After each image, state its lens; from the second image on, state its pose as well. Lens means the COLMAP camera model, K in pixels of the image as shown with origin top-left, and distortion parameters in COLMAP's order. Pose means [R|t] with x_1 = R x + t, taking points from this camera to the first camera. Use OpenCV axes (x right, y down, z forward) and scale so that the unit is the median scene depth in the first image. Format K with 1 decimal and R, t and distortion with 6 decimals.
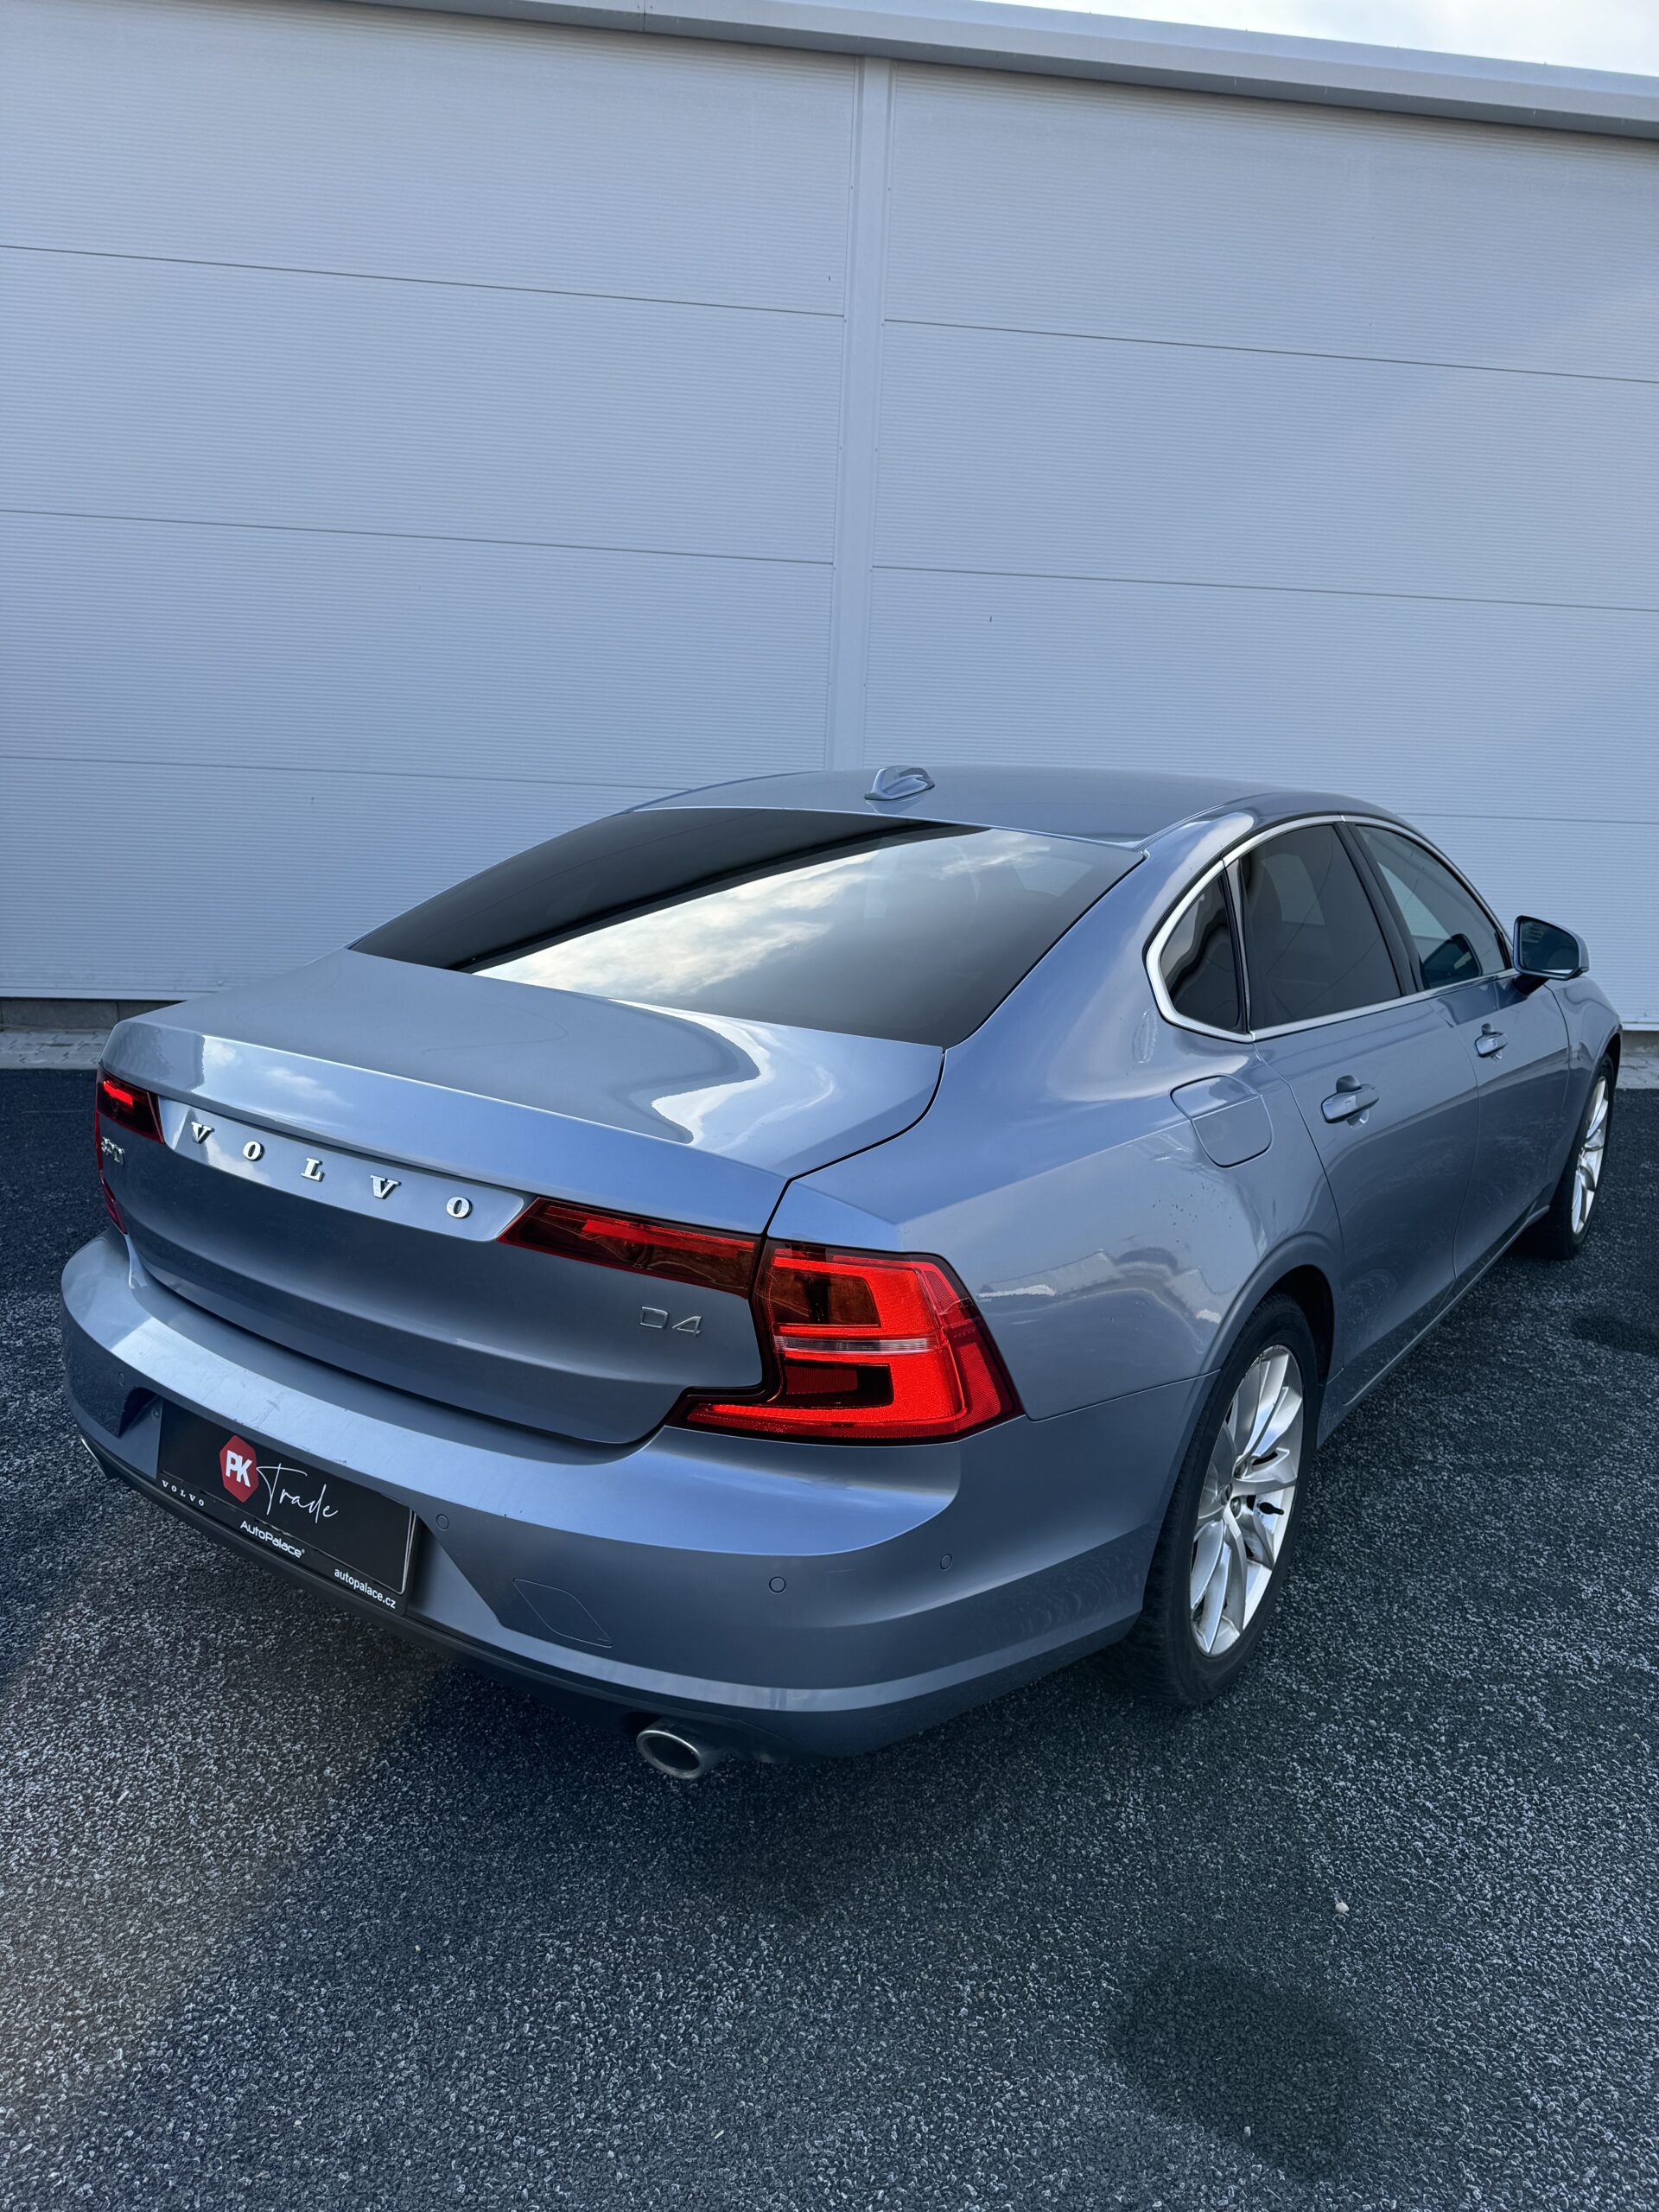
lens RADIAL K [[1569.5, 0, 829.0], [0, 1569.5, 1097.0], [0, 0, 1]] dist [0.022609, -0.019580]
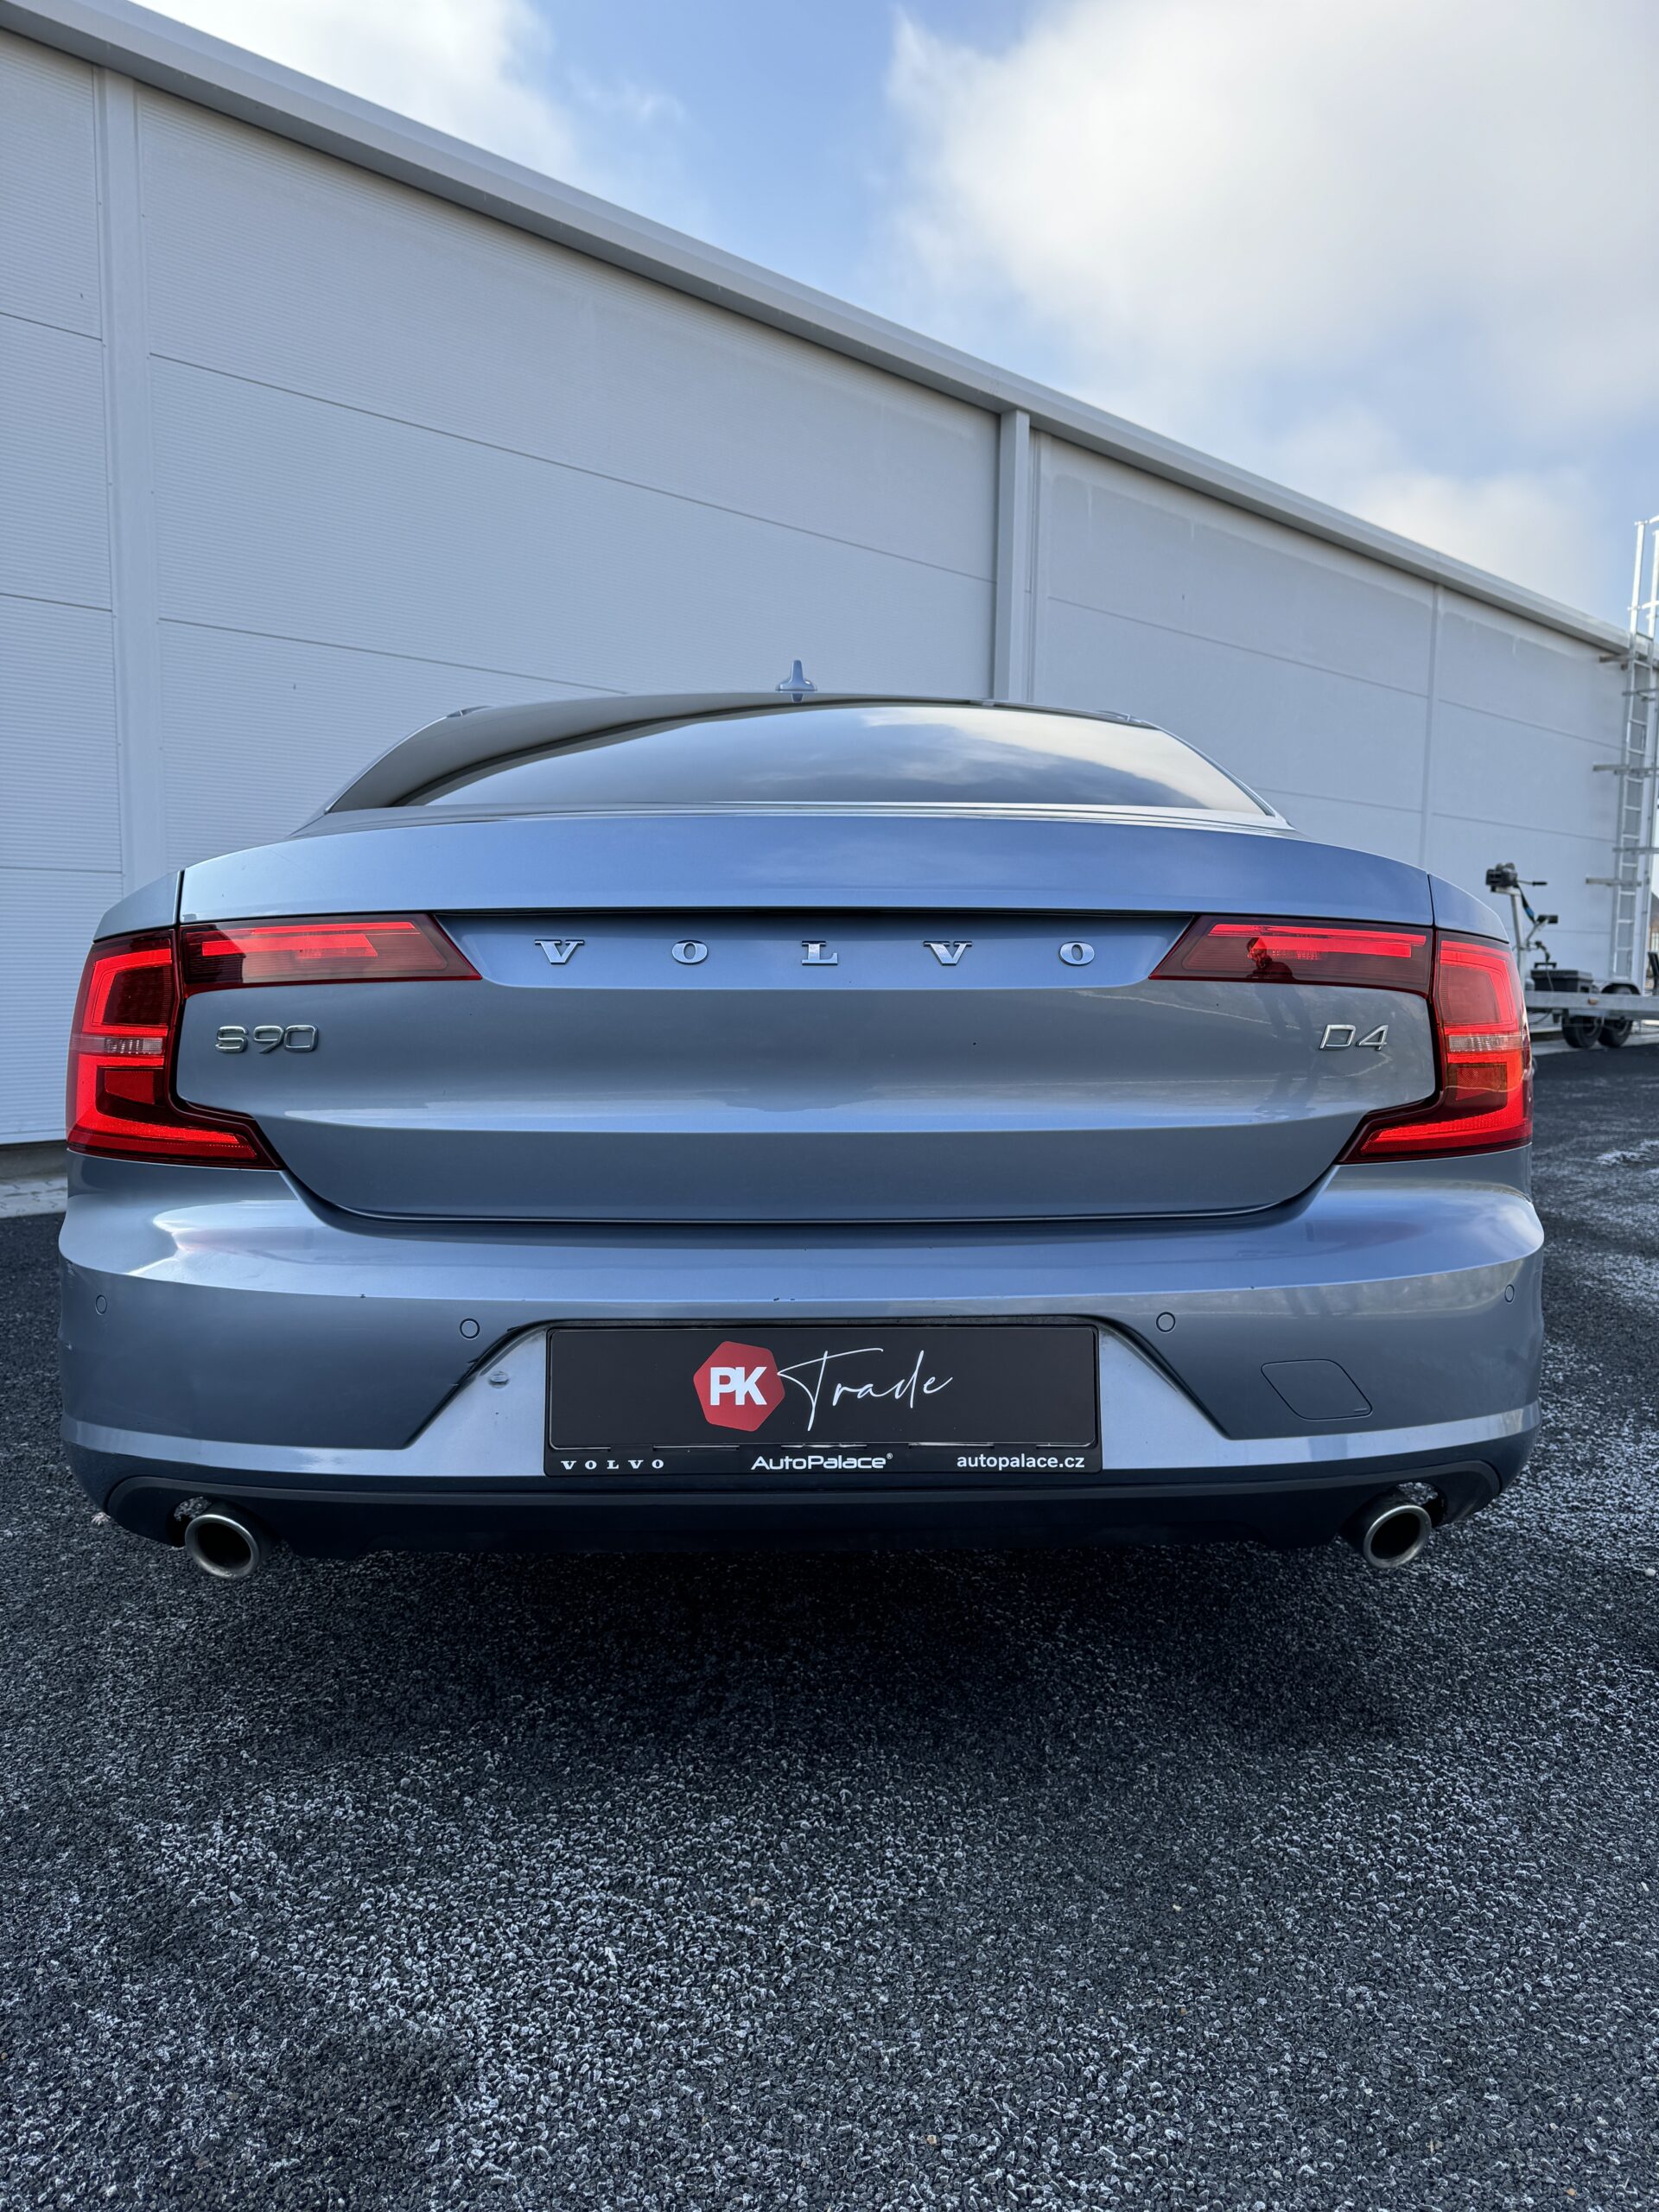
lens RADIAL K [[1569.5, 0, 831.1], [0, 1569.5, 1095.2], [0, 0, 1]] dist [0.022609, -0.019580]
pose [[0.792151, -0.086639, 0.604144, -0.769875], [0.163164, 0.983906, -0.072840, 0.168055], [-0.588111, 0.156275, 0.793539, 0.401351]]
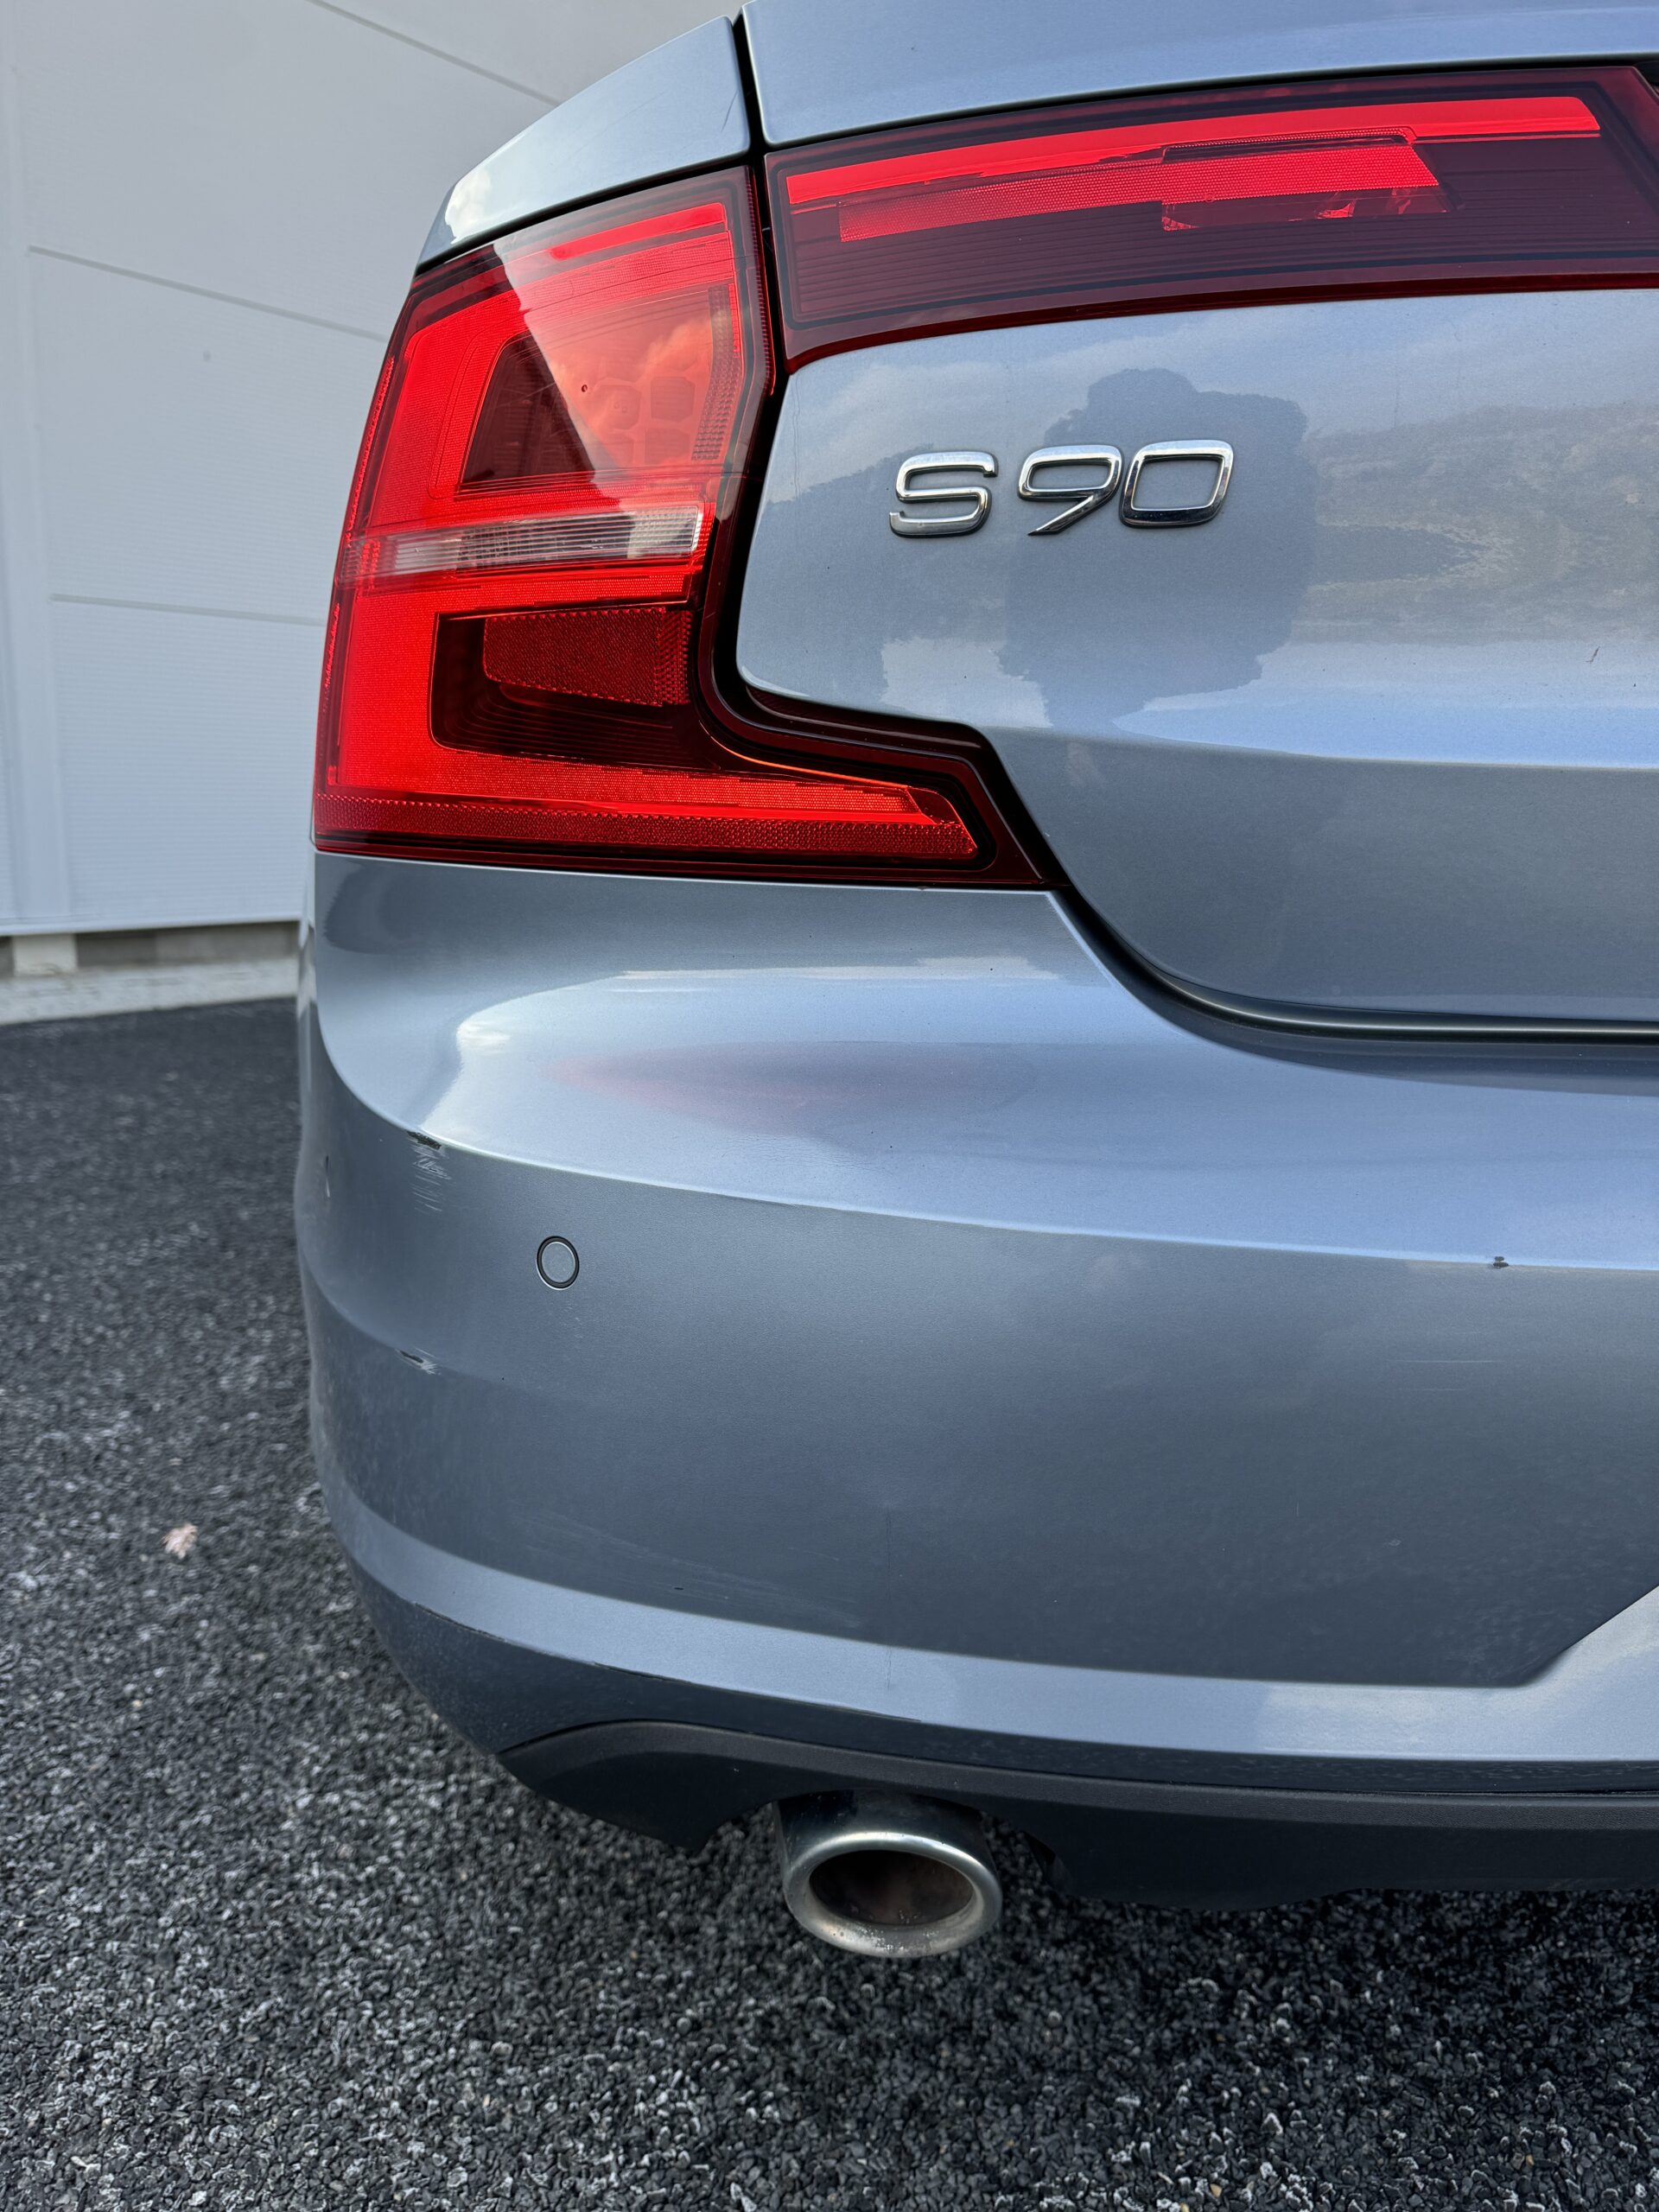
lens RADIAL K [[1569.5, 0, 793.7], [0, 1569.5, 1116.0], [0, 0, 1]] dist [0.022609, -0.019580]
pose [[0.739430, -0.157523, 0.654545, -0.740122], [0.154009, 0.986039, 0.063318, 0.119163], [-0.655381, 0.053987, 0.753367, 0.998730]]
